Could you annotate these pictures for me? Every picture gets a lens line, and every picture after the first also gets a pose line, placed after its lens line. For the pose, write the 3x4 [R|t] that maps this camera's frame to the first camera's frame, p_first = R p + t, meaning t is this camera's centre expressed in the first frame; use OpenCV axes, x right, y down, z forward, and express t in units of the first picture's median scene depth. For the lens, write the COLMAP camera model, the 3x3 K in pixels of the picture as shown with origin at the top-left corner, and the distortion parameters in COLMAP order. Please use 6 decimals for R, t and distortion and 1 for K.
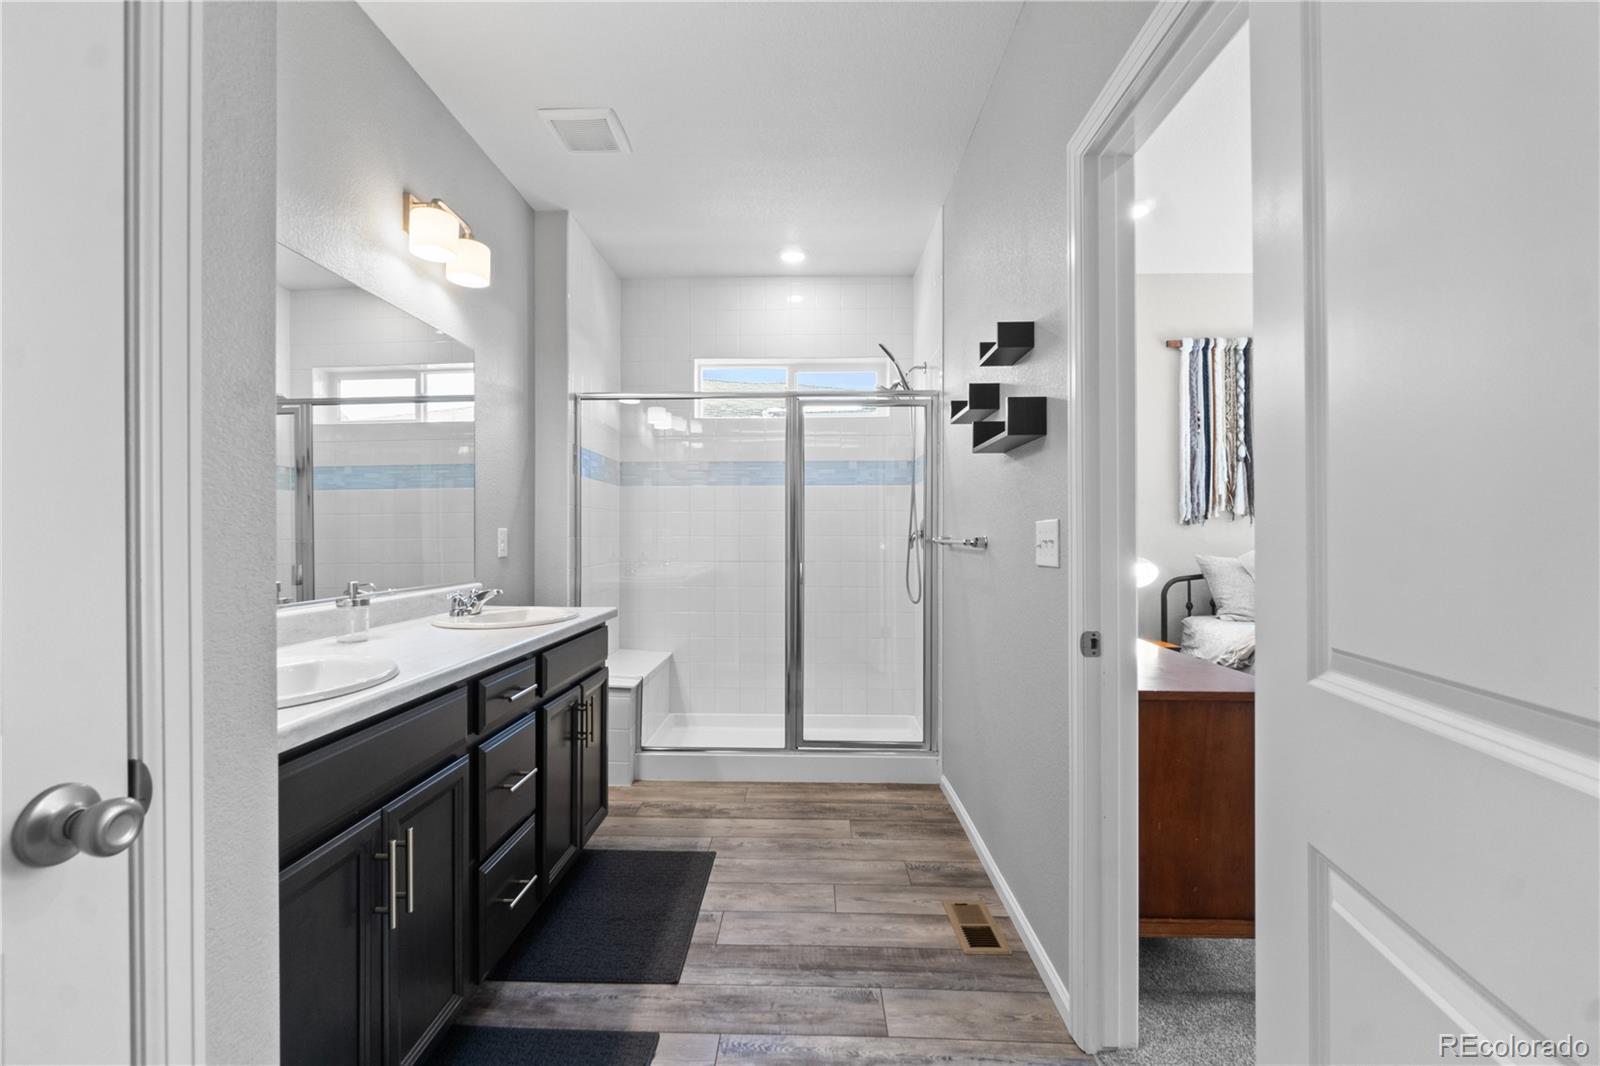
lens RADIAL K [[697.7, 0, 794.4], [0, 697.7, 536.9], [0, 0, 1]] dist [-0.004467, 0.000647]
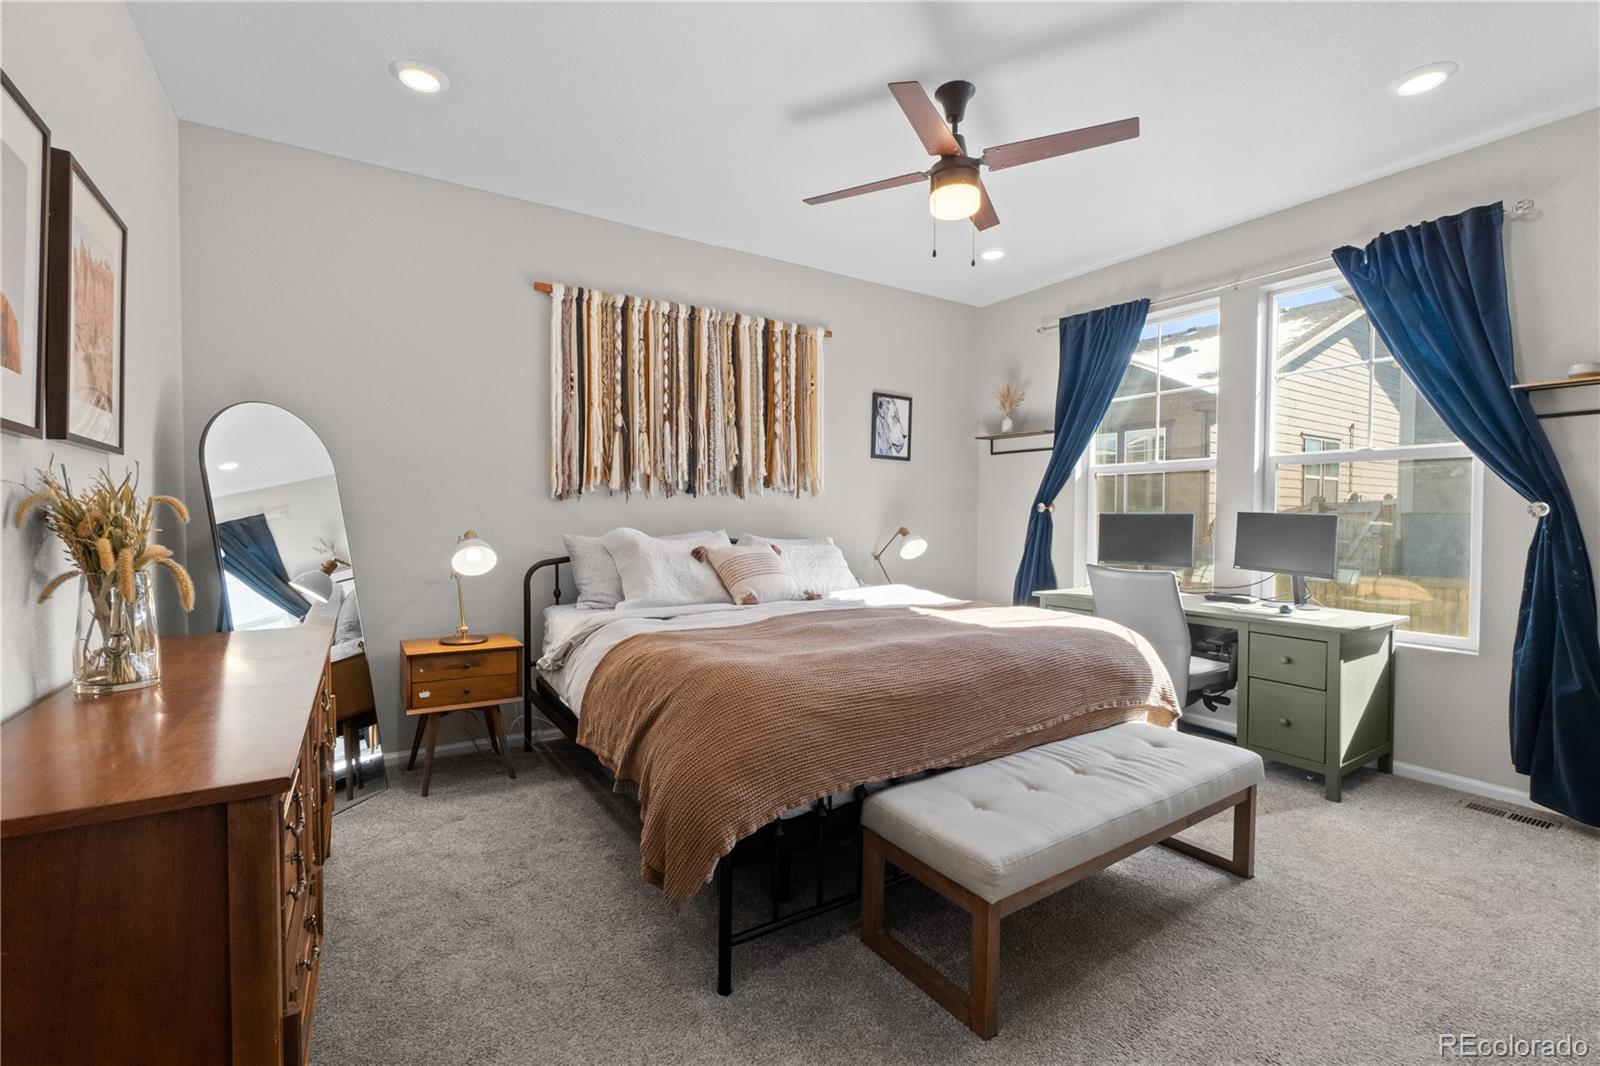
lens RADIAL K [[697.7, 0, 798.2], [0, 697.7, 534.2], [0, 0, 1]] dist [-0.004467, 0.000647]
pose [[0.823771, -0.010054, 0.566833, 0.357561], [-0.008887, 0.999491, 0.030644, -0.004480], [-0.566853, -0.030281, 0.823262, 0.125928]]
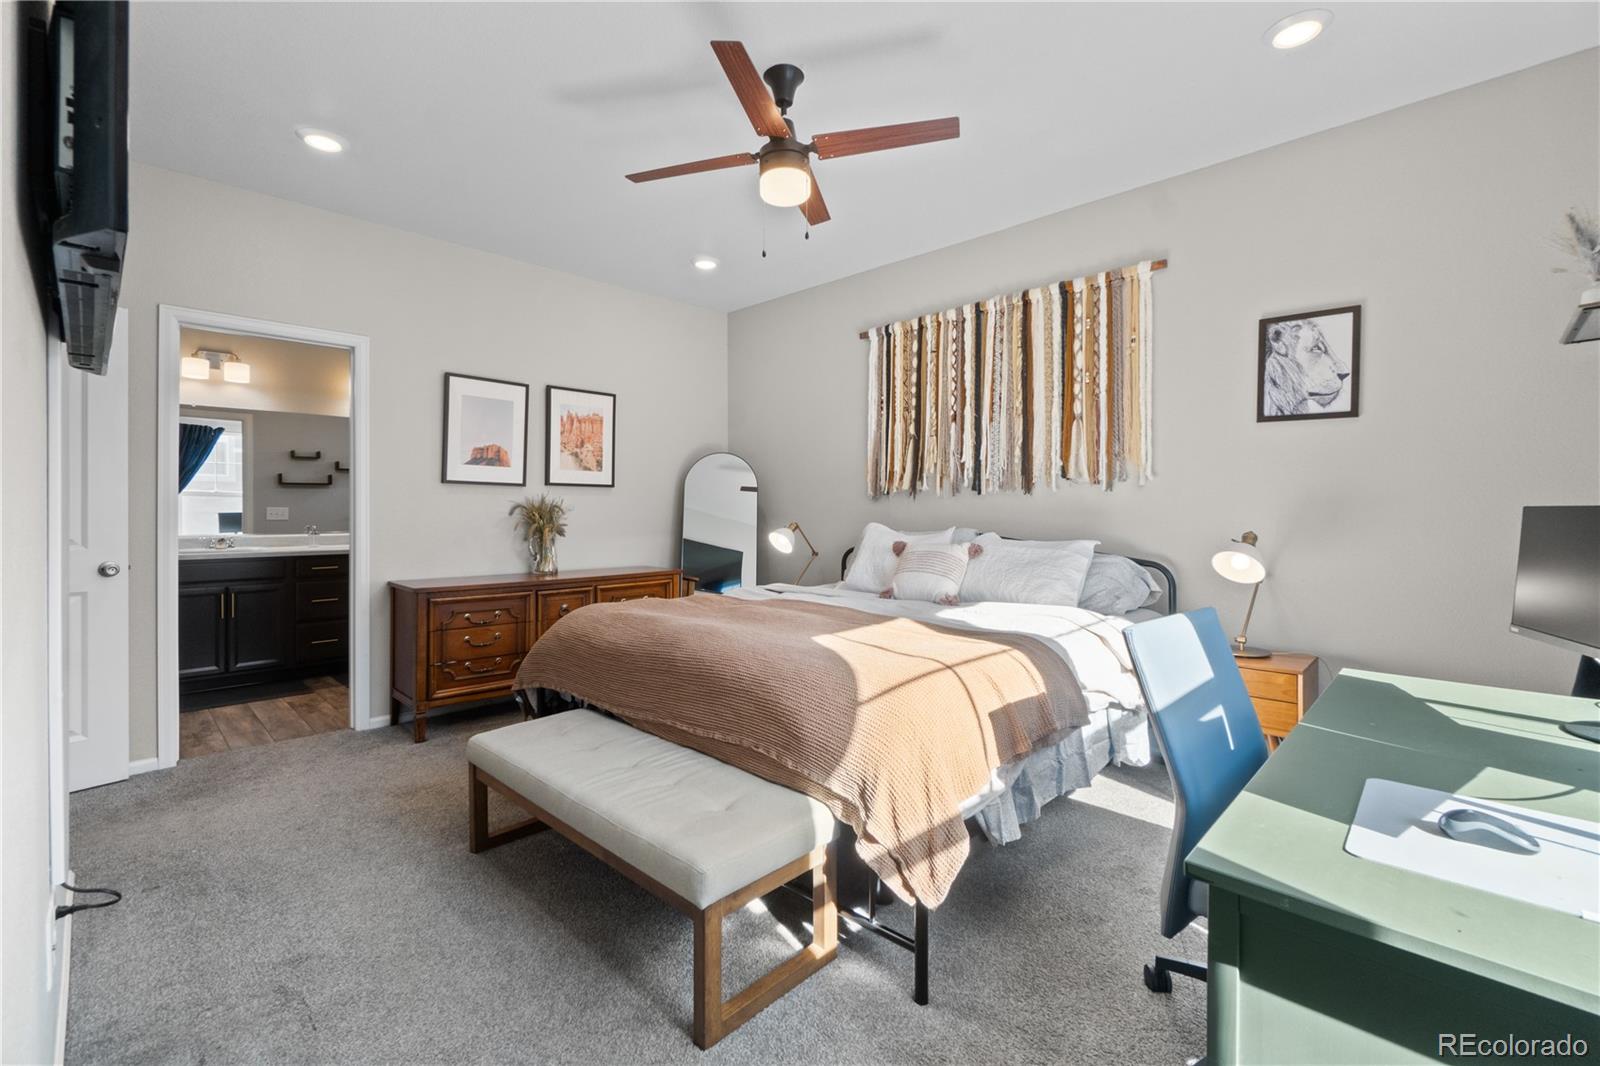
lens RADIAL K [[697.7, 0, 788.3], [0, 697.7, 517.9], [0, 0, 1]] dist [-0.004467, 0.000647]
pose [[0.727424, 0.009623, -0.686120, 1.373438], [-0.000272, 0.999906, 0.013736, -0.005606], [0.686188, -0.009805, 0.727358, 0.133724]]
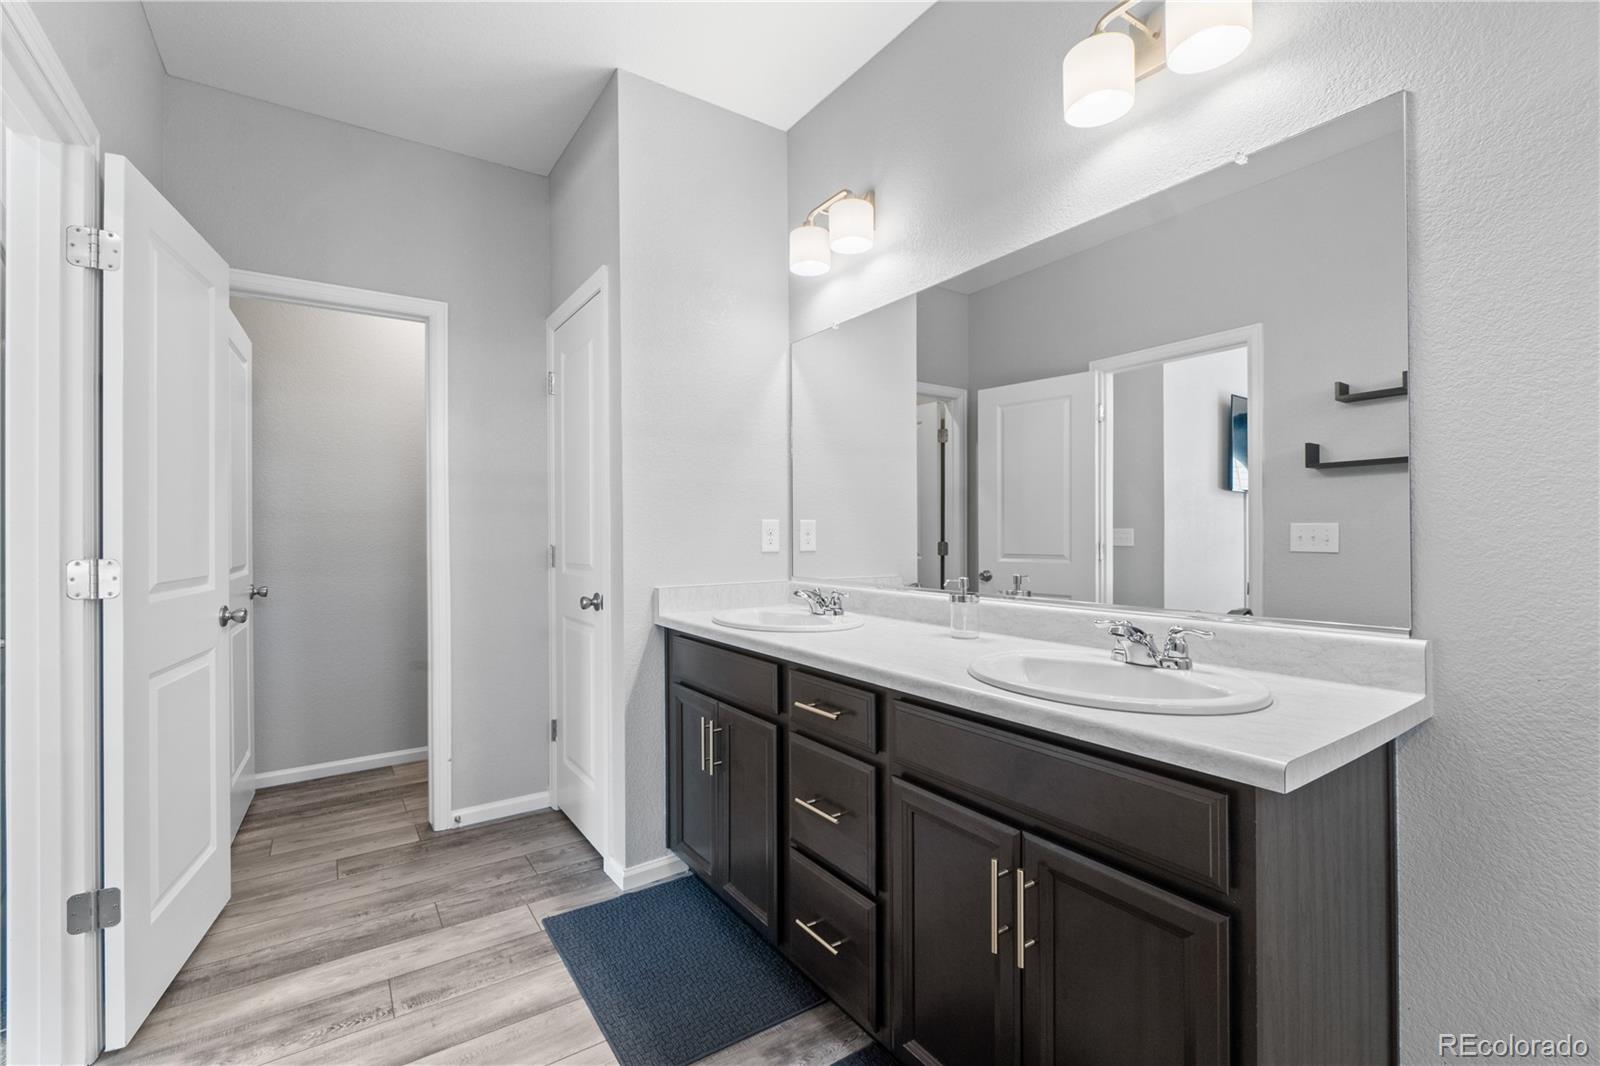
lens RADIAL K [[697.7, 0, 793.1], [0, 697.7, 527.6], [0, 0, 1]] dist [-0.004467, 0.000647]
pose [[-0.819968, 0.002377, -0.572405, 0.068864], [0.009489, 0.999910, -0.009441, 0.000073], [0.572331, -0.013173, -0.819917, 0.857631]]
